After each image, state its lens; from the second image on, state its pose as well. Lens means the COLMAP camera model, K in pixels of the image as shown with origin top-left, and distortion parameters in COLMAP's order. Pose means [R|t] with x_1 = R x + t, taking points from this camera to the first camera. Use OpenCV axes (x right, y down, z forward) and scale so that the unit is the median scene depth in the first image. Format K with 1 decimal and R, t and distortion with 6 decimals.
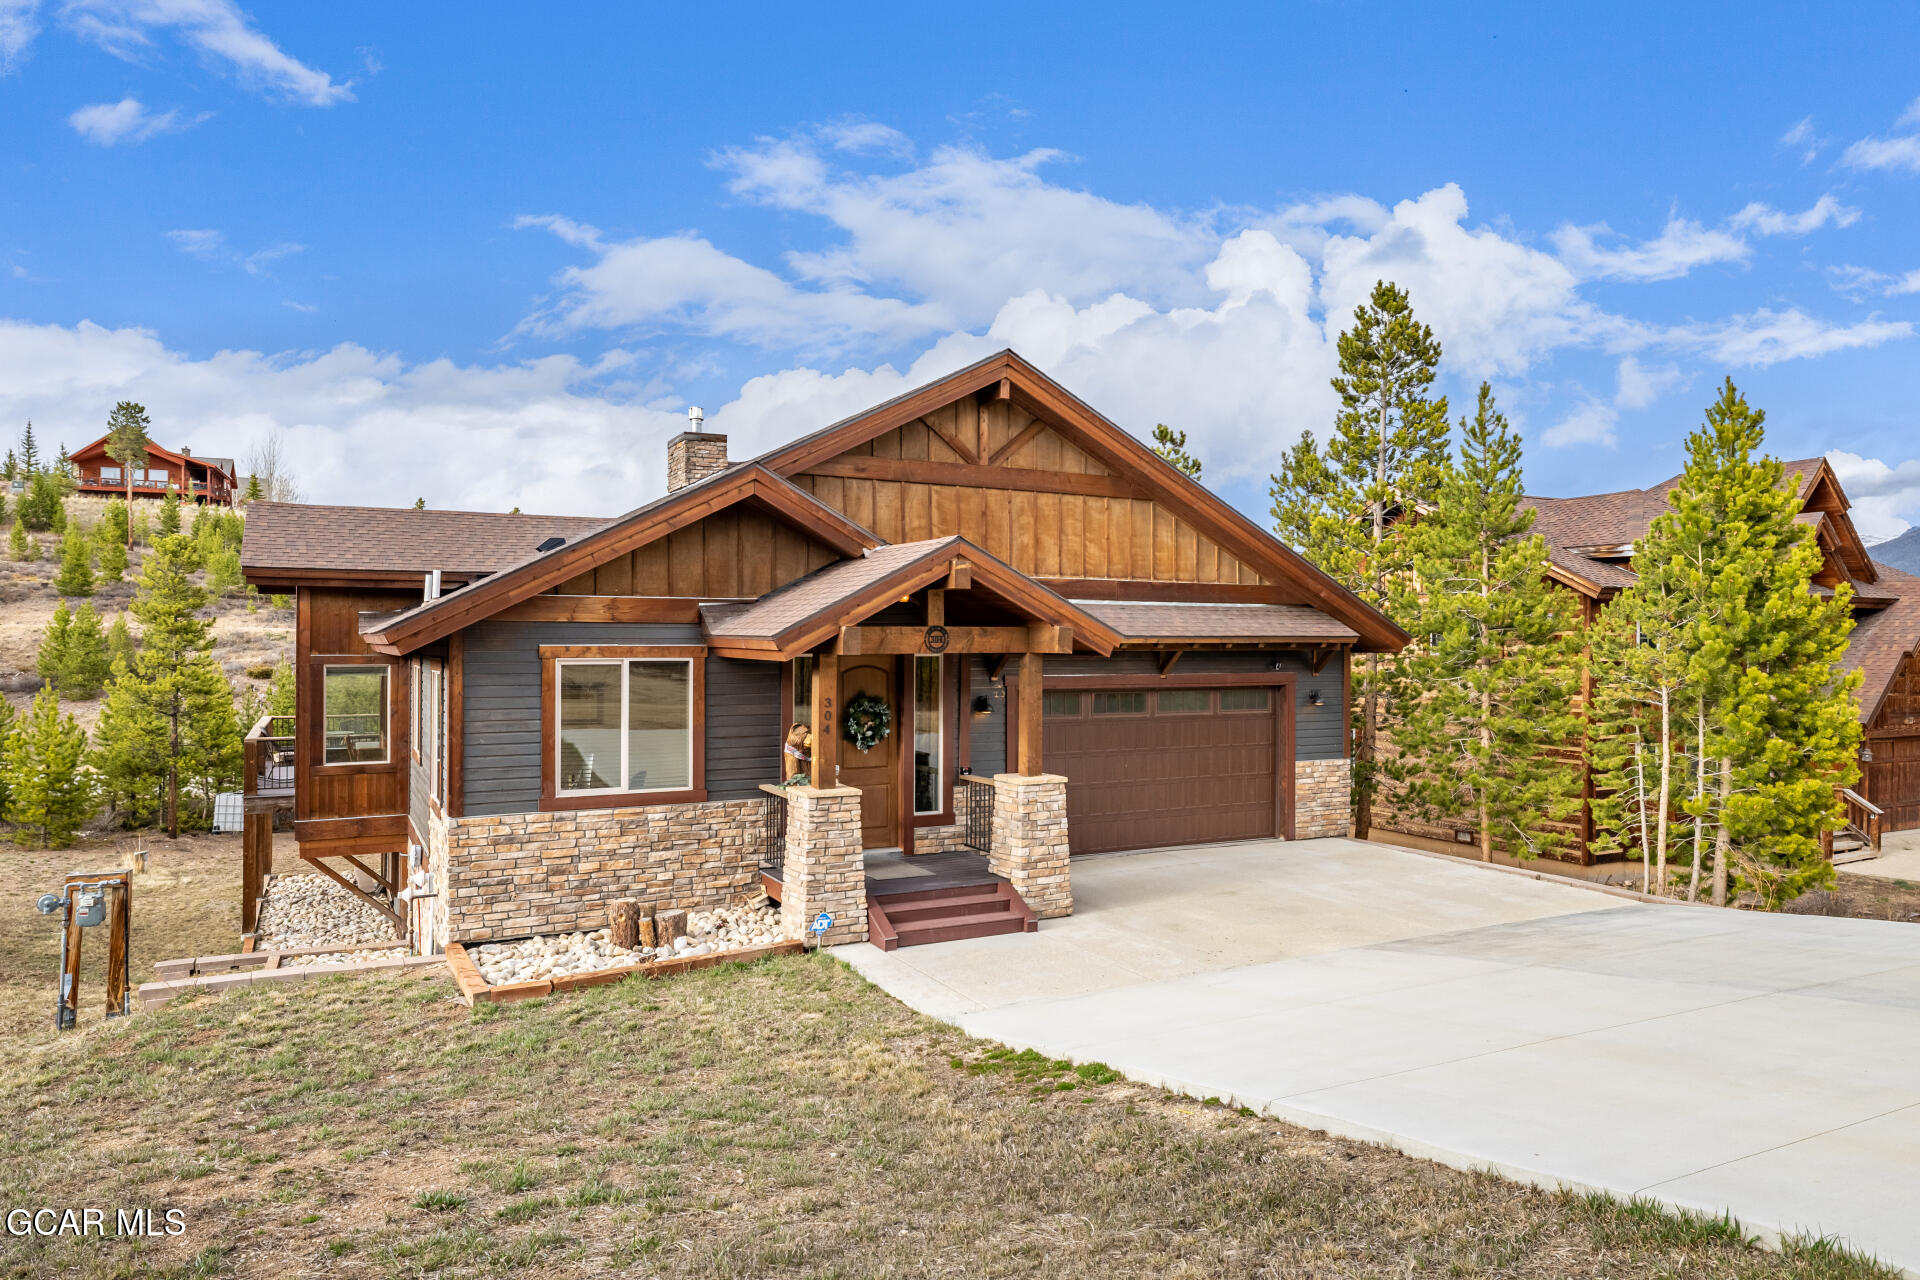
lens RADIAL K [[1202.9, 0, 965.3], [0, 1202.9, 637.9], [0, 0, 1]] dist [0.005032, 0.003466]
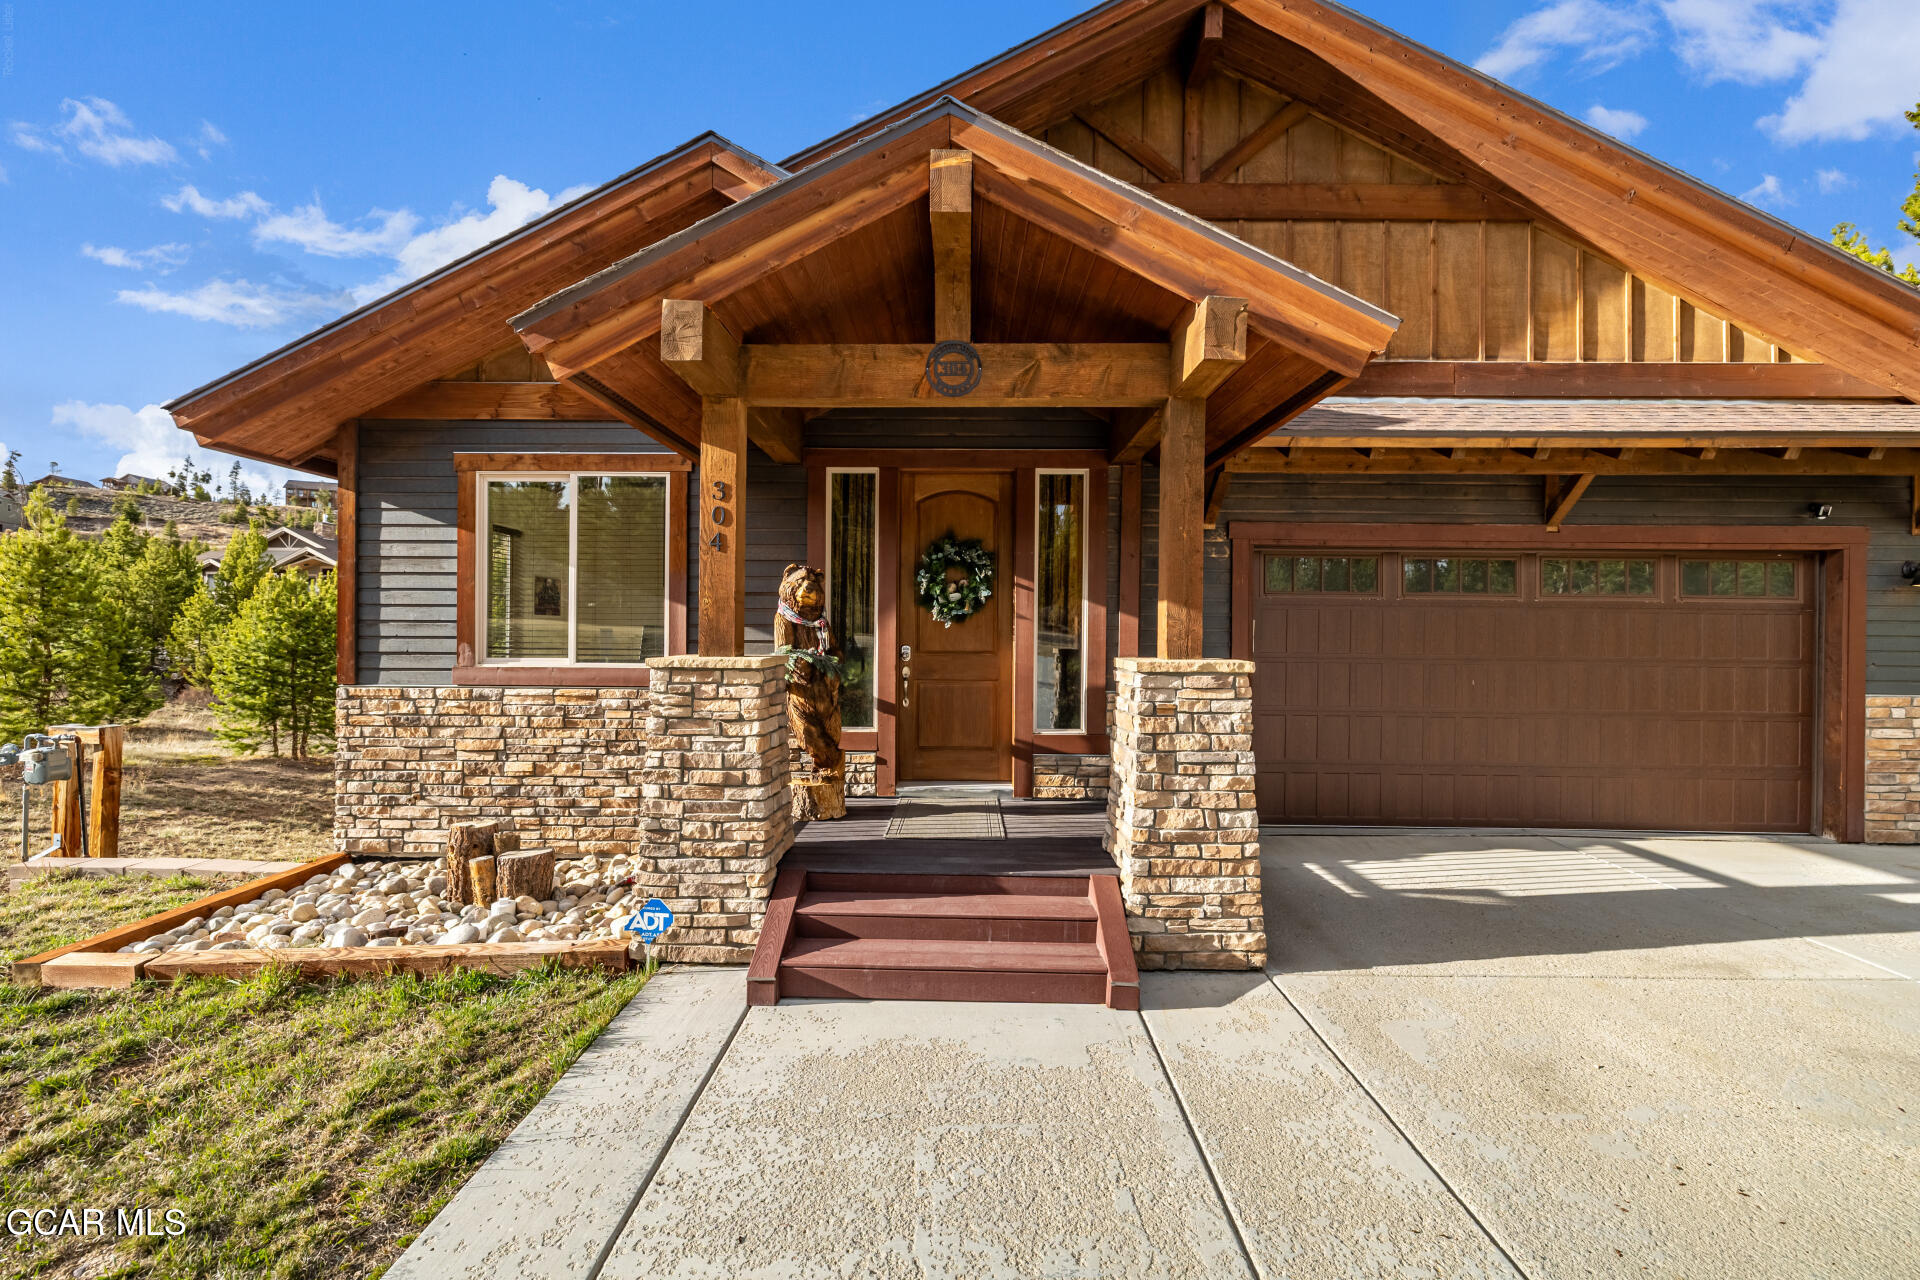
lens RADIAL K [[805.4, 0, 960.7], [0, 805.4, 635.8], [0, 0, 1]] dist [0.001261, -0.000142]
pose [[0.874827, 0.005771, -0.484401, 0.132053], [-0.003811, 0.999980, 0.005030, 0.103016], [0.484420, -0.002554, 0.874832, 0.671159]]
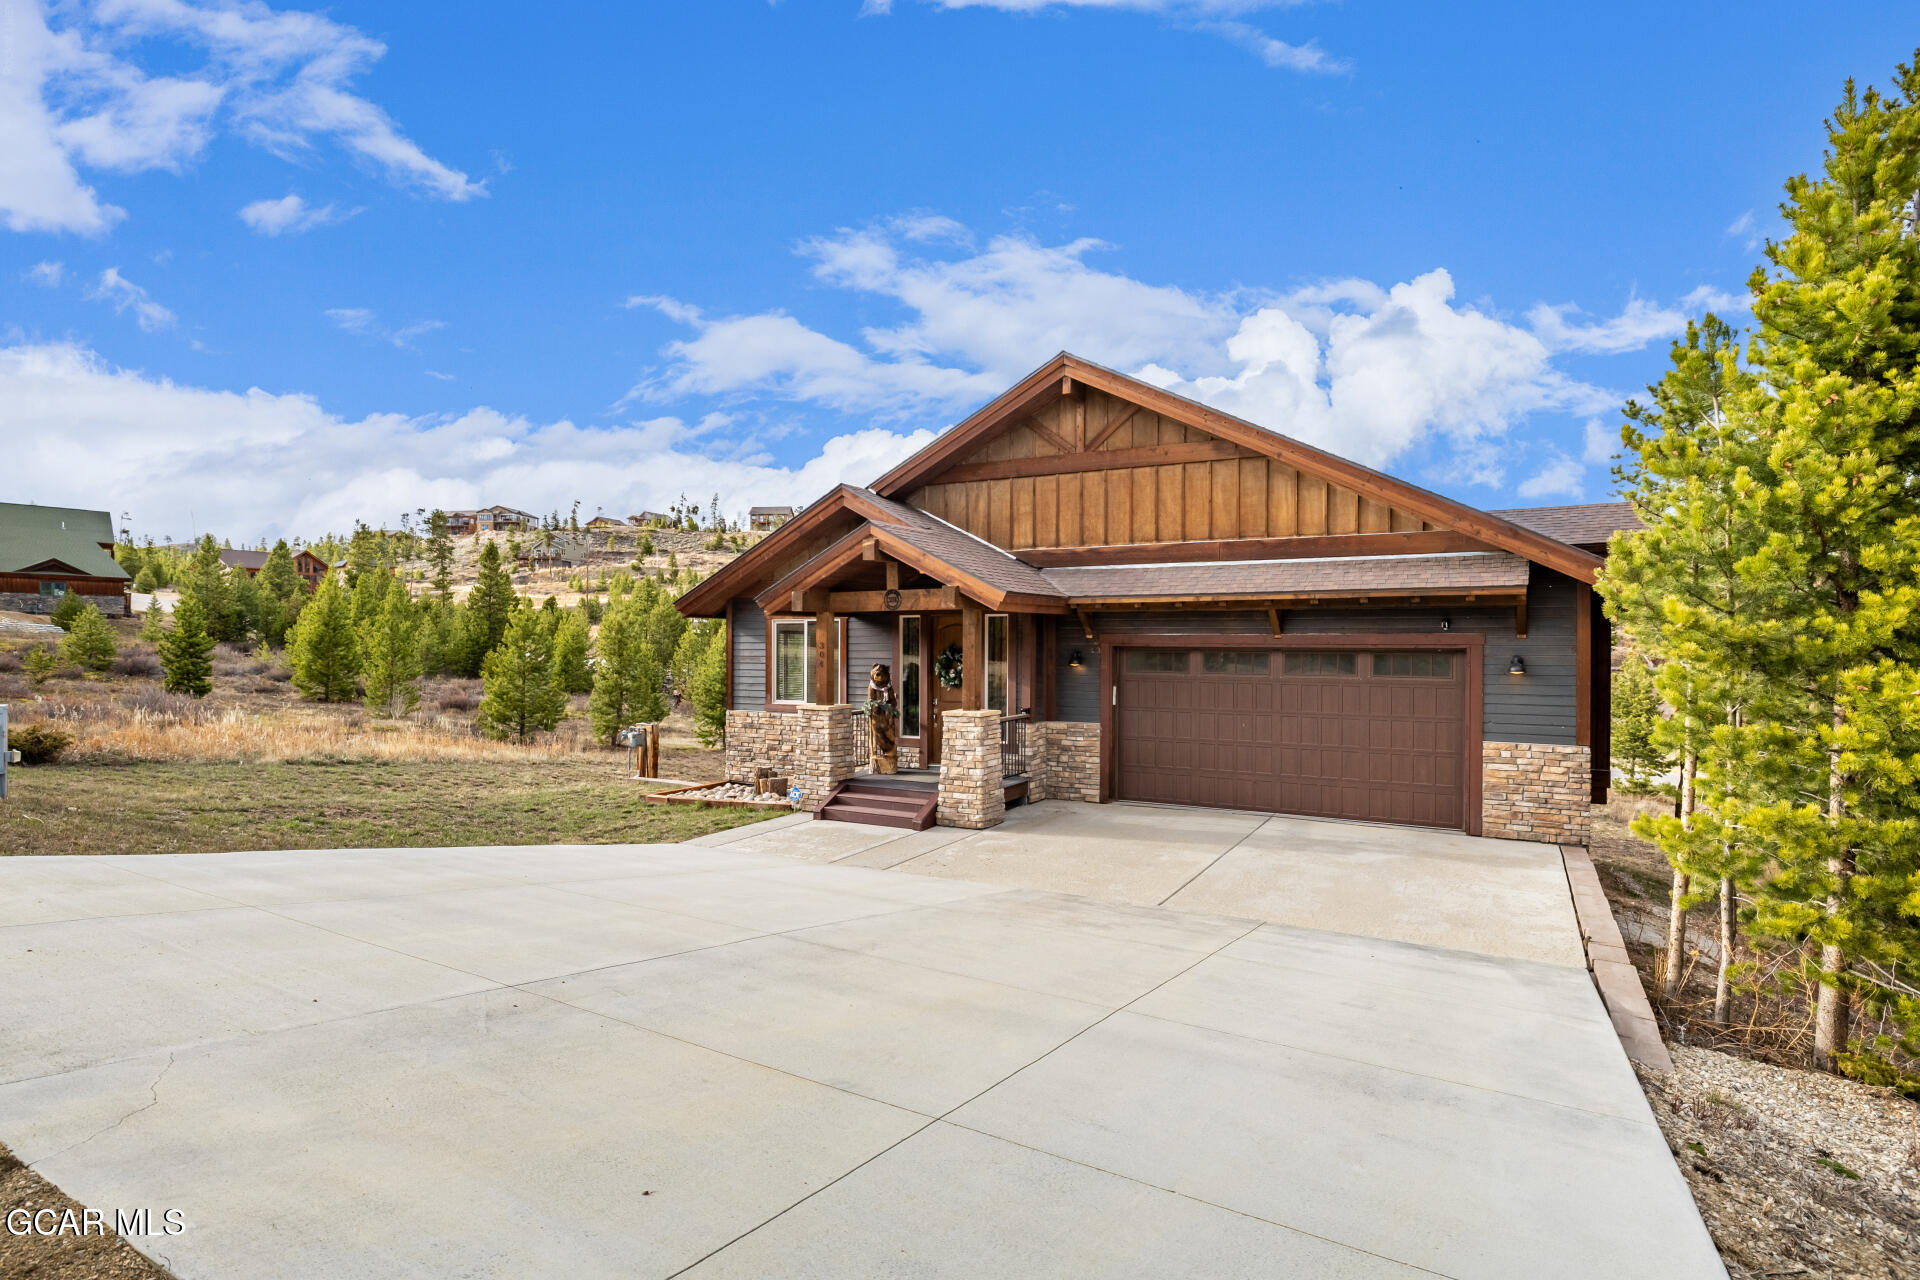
lens RADIAL K [[985.5, 0, 958.2], [0, 985.5, 645.3], [0, 0, 1]] dist [0.003481, 0.001038]
pose [[0.541629, 0.001642, -0.840616, 0.873672], [0.003109, 0.999987, 0.003956, 0.044436], [0.840612, -0.004756, 0.541617, 0.447157]]
